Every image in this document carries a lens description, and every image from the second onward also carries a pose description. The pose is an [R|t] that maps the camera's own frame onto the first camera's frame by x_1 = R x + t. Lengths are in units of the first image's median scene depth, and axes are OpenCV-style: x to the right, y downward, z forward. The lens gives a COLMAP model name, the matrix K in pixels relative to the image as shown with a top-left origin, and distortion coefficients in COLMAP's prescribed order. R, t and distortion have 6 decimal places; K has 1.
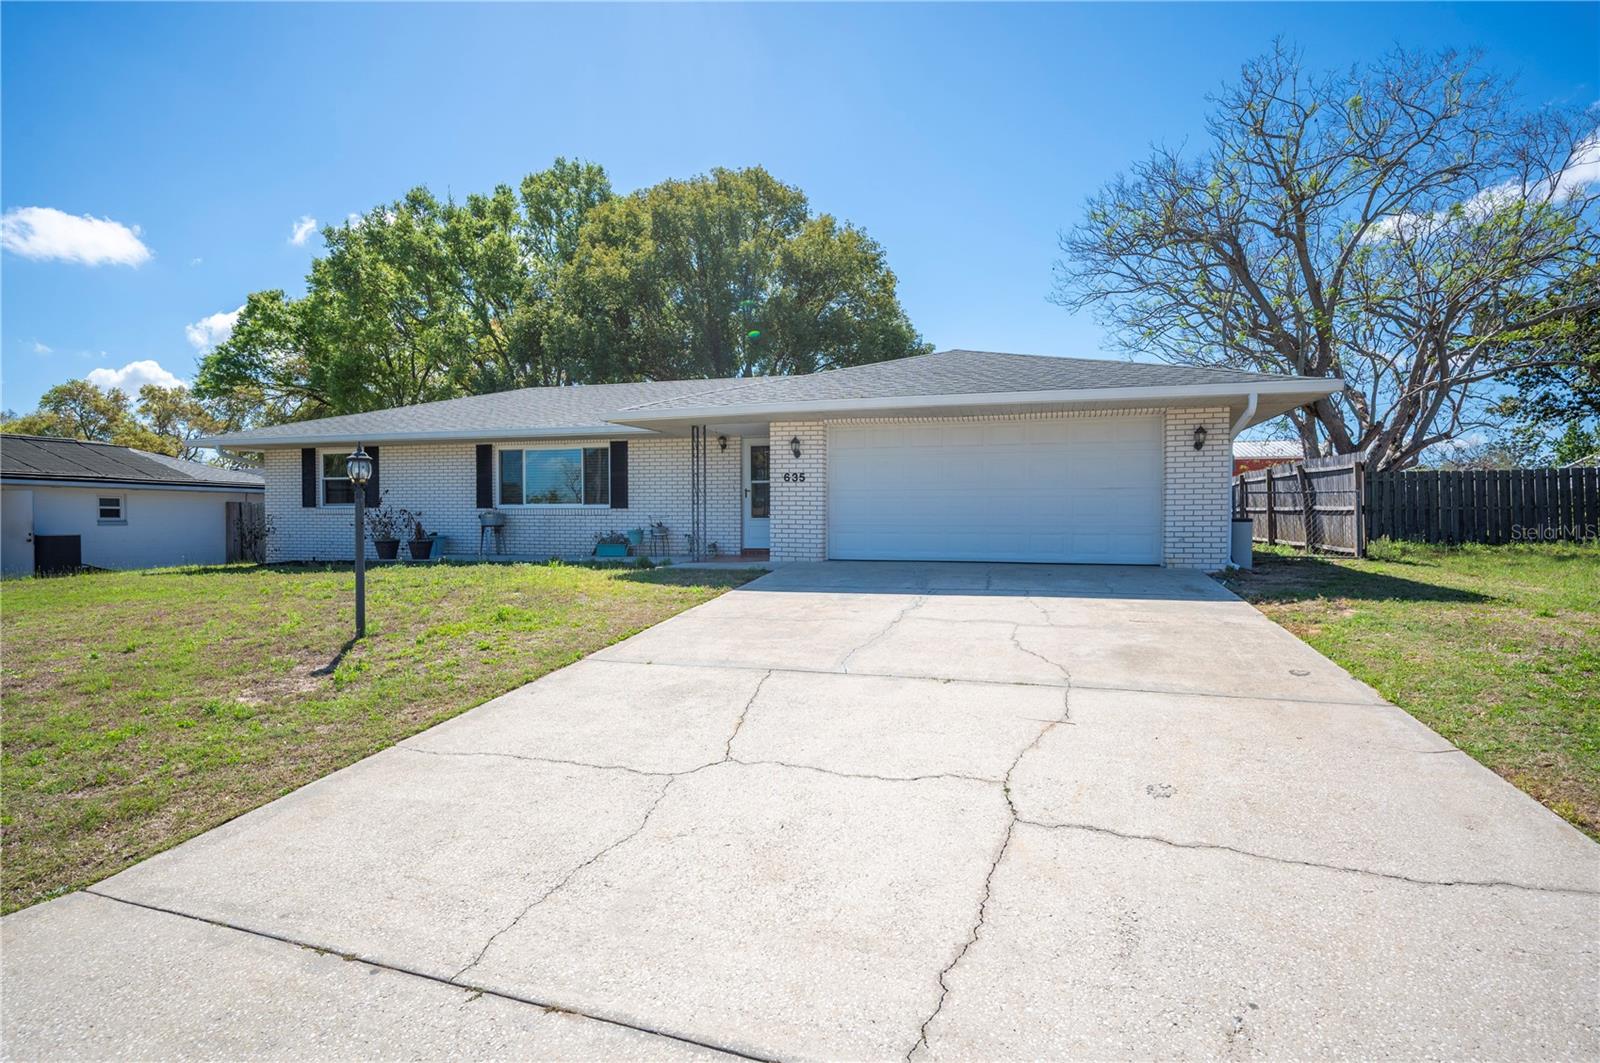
lens RADIAL K [[772.2, 0, 808.6], [0, 772.2, 529.9], [0, 0, 1]] dist [-0.001200, 0.000348]
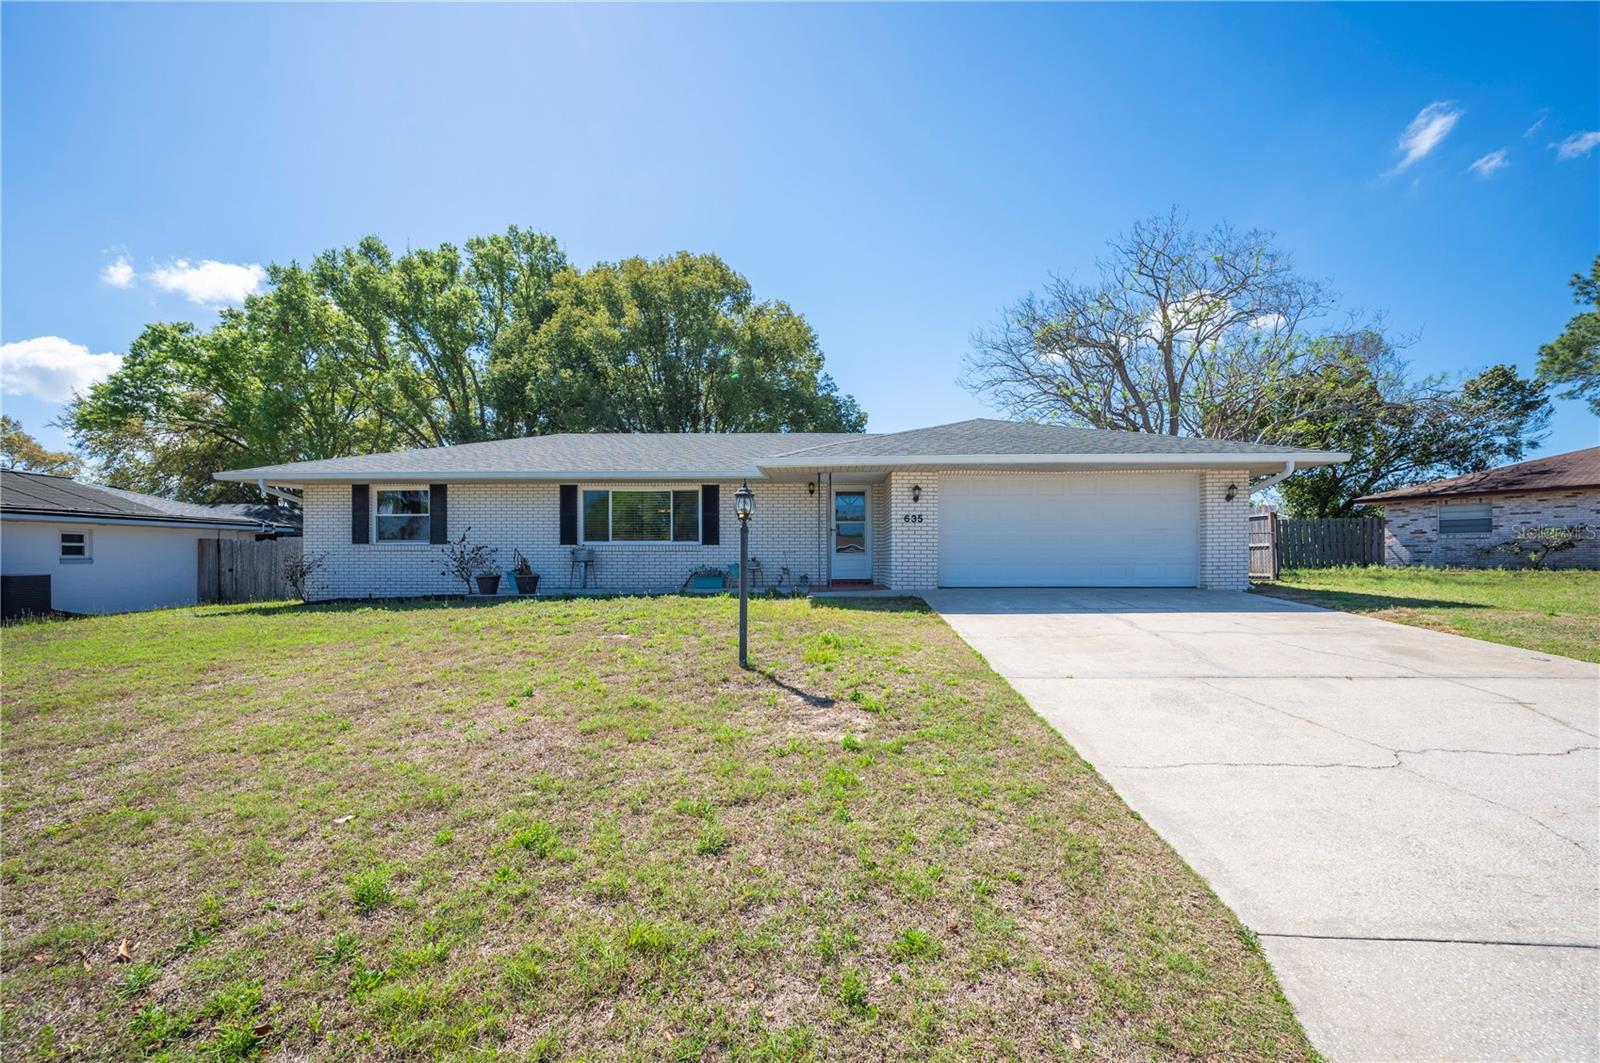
lens RADIAL K [[639.8, 0, 811.3], [0, 639.8, 549.1], [0, 0, 1]] dist [0.000954, -0.000452]
pose [[0.968139, -0.000850, 0.250413, -0.258532], [0.007046, 0.999691, -0.023850, 0.000732], [-0.250316, 0.024855, 0.967845, 0.055300]]
